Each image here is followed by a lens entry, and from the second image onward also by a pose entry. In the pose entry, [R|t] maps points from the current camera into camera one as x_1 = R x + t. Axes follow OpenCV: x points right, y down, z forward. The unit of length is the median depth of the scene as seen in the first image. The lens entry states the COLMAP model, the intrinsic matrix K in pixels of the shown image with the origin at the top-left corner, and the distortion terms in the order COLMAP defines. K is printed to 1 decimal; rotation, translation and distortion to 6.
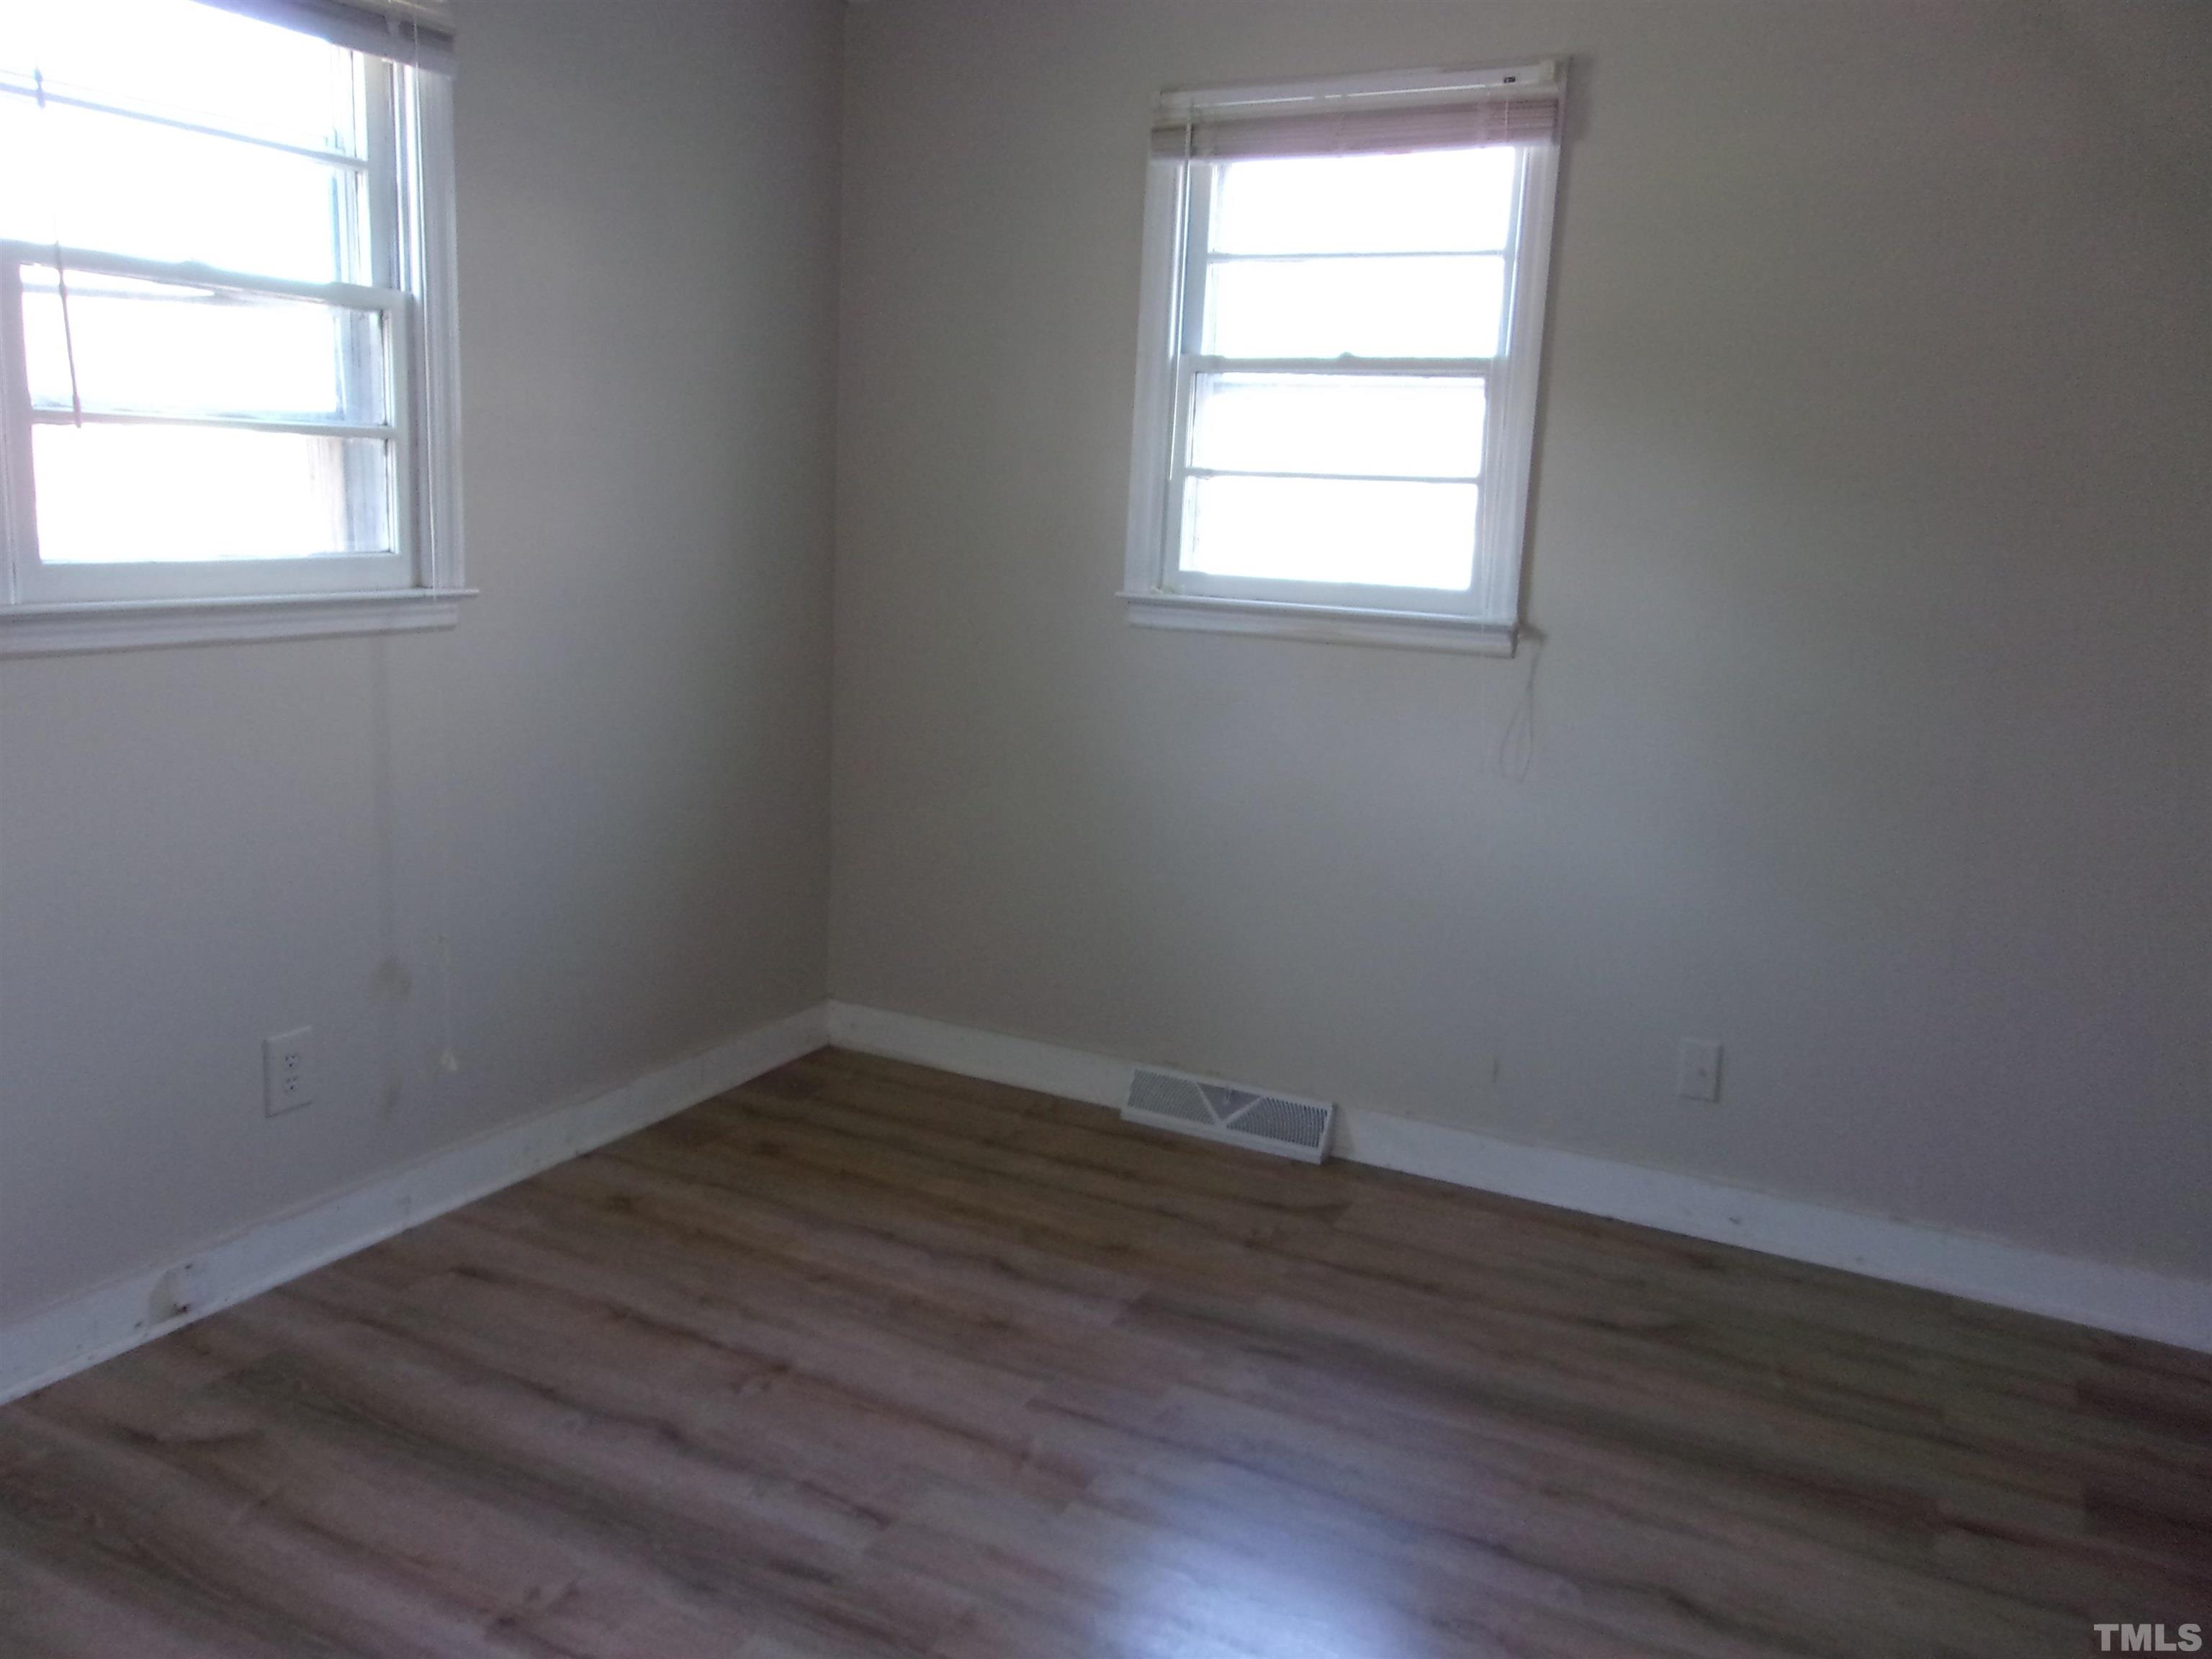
lens RADIAL K [[1711.5, 0, 1106.0], [0, 1711.5, 829.5], [0, 0, 1]] dist [0.004456, 0.008427]
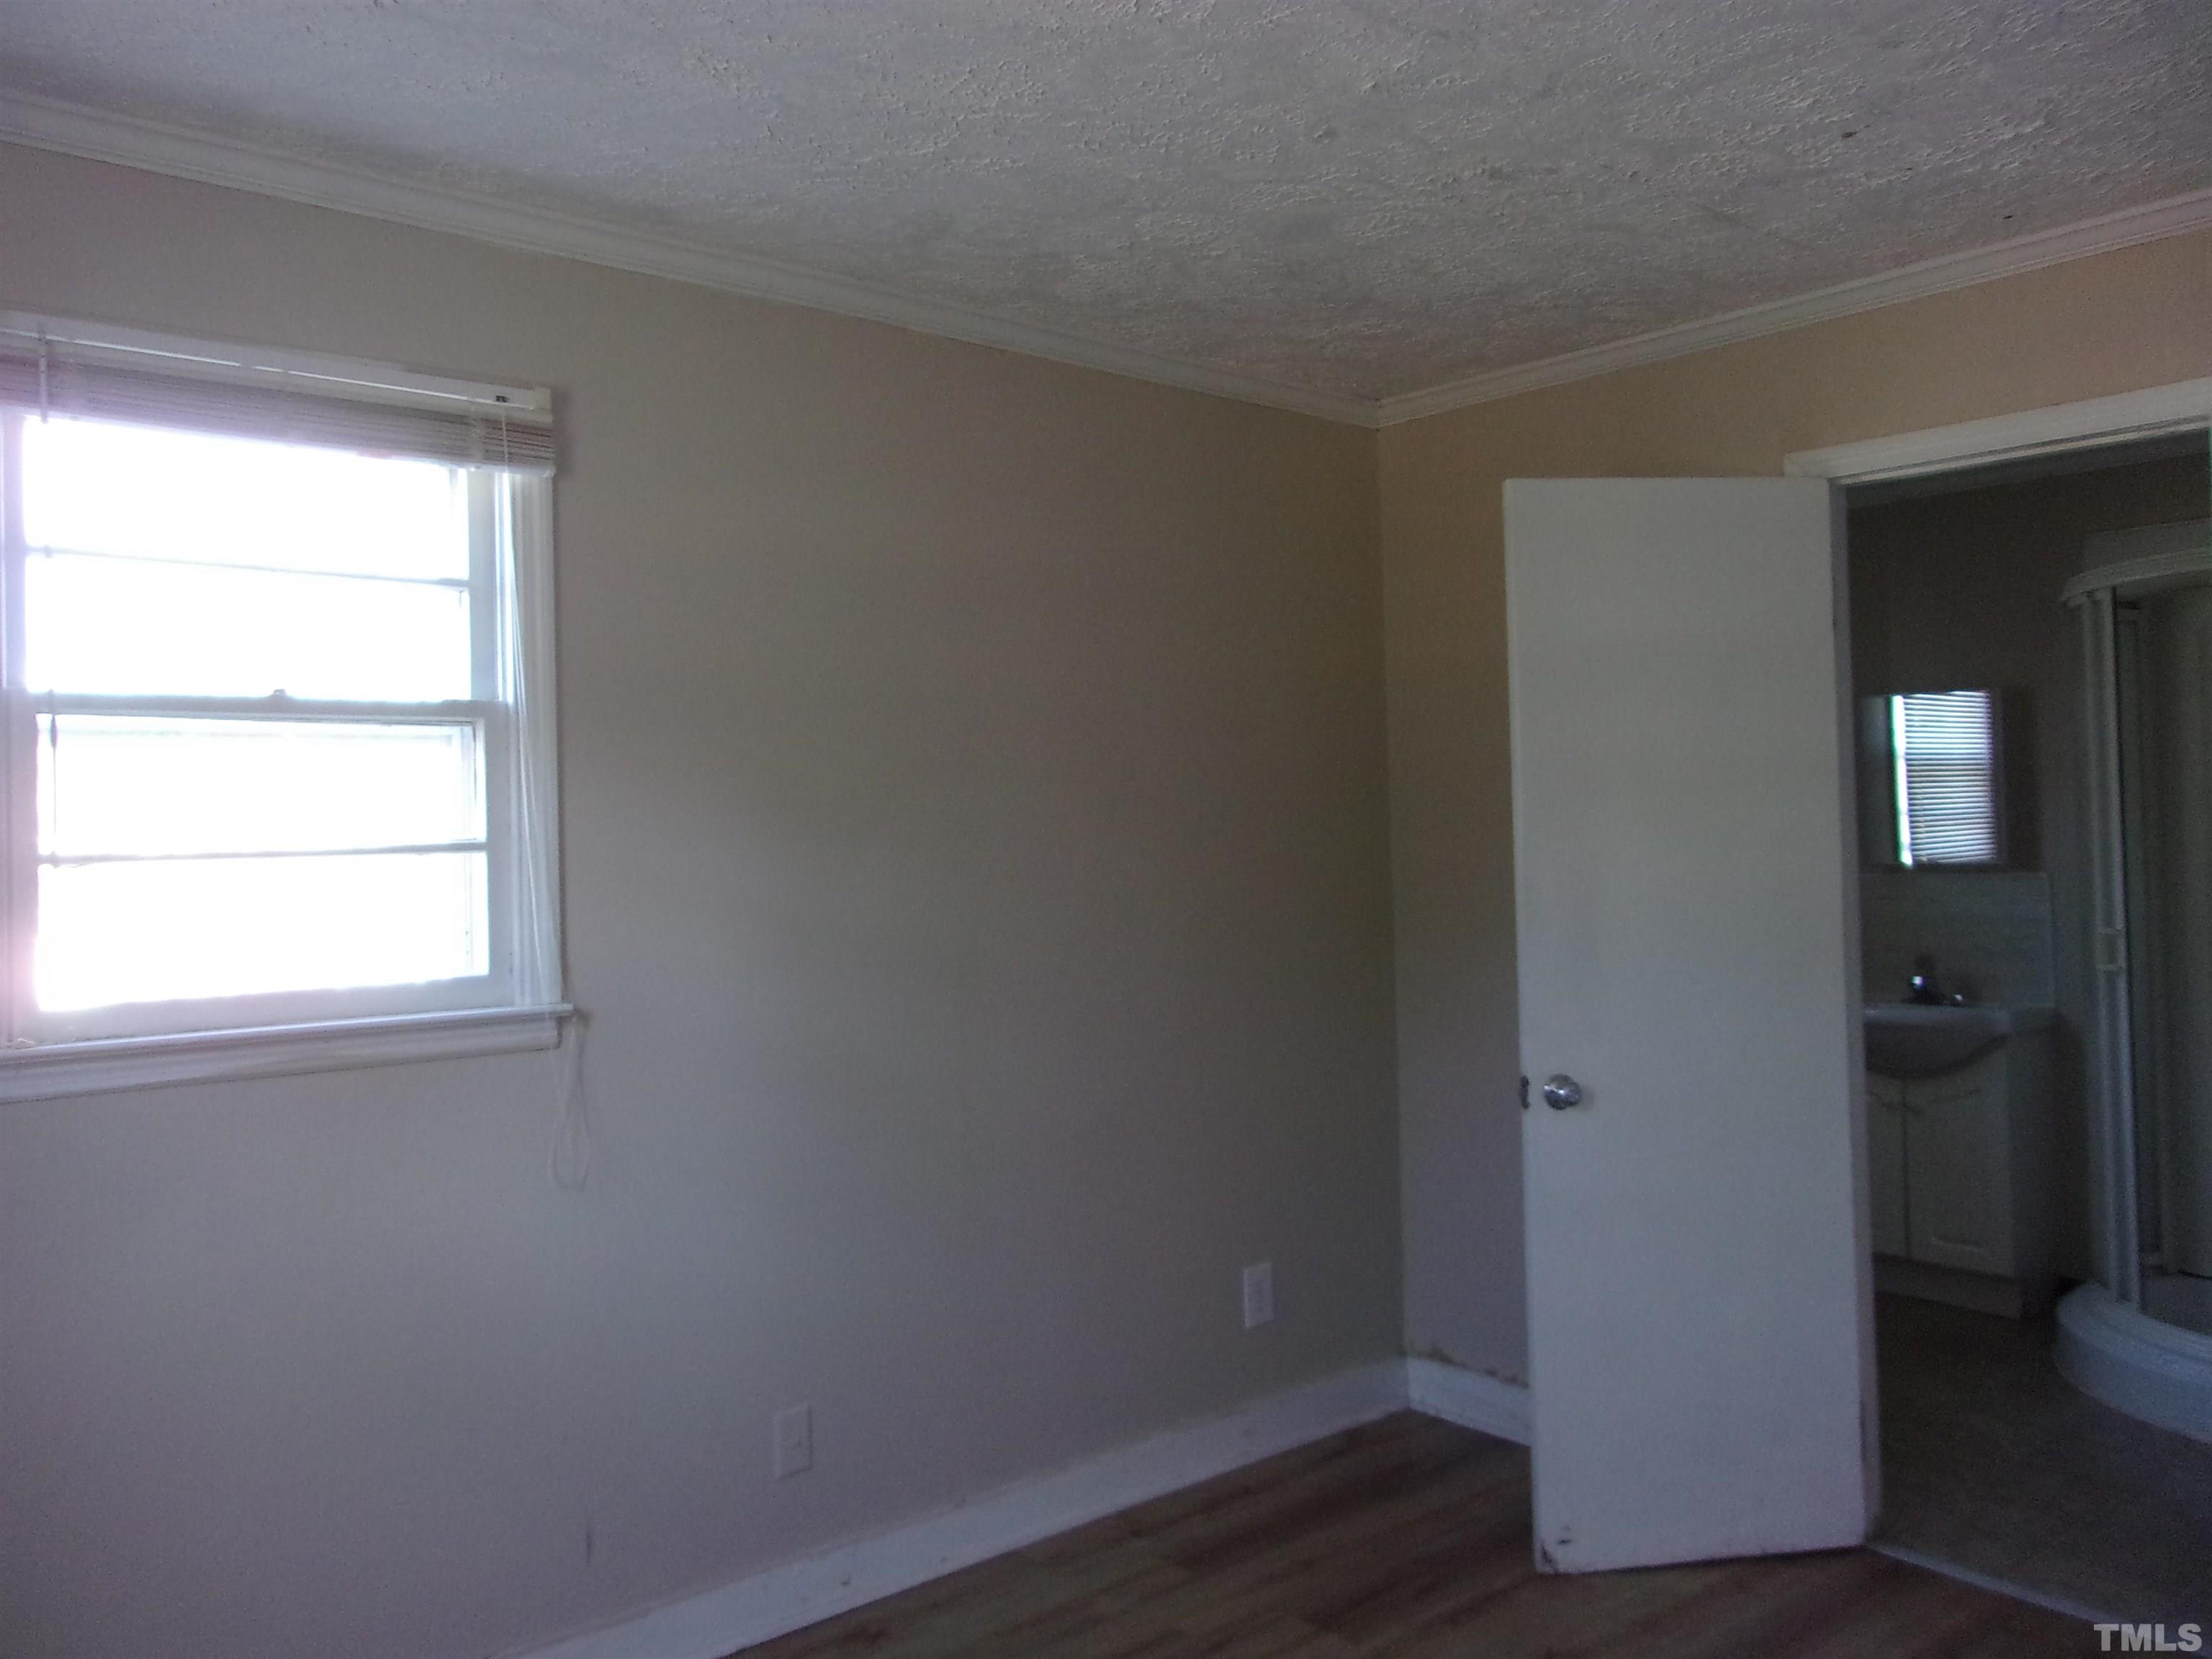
lens RADIAL K [[1711.5, 0, 1106.0], [0, 1711.5, 829.5], [0, 0, 1]] dist [0.004456, 0.008427]
pose [[0.370301, -0.048676, 0.927636, -0.448010], [0.219396, 0.974956, -0.036422, -0.116009], [-0.902631, 0.217007, 0.371706, 0.418266]]
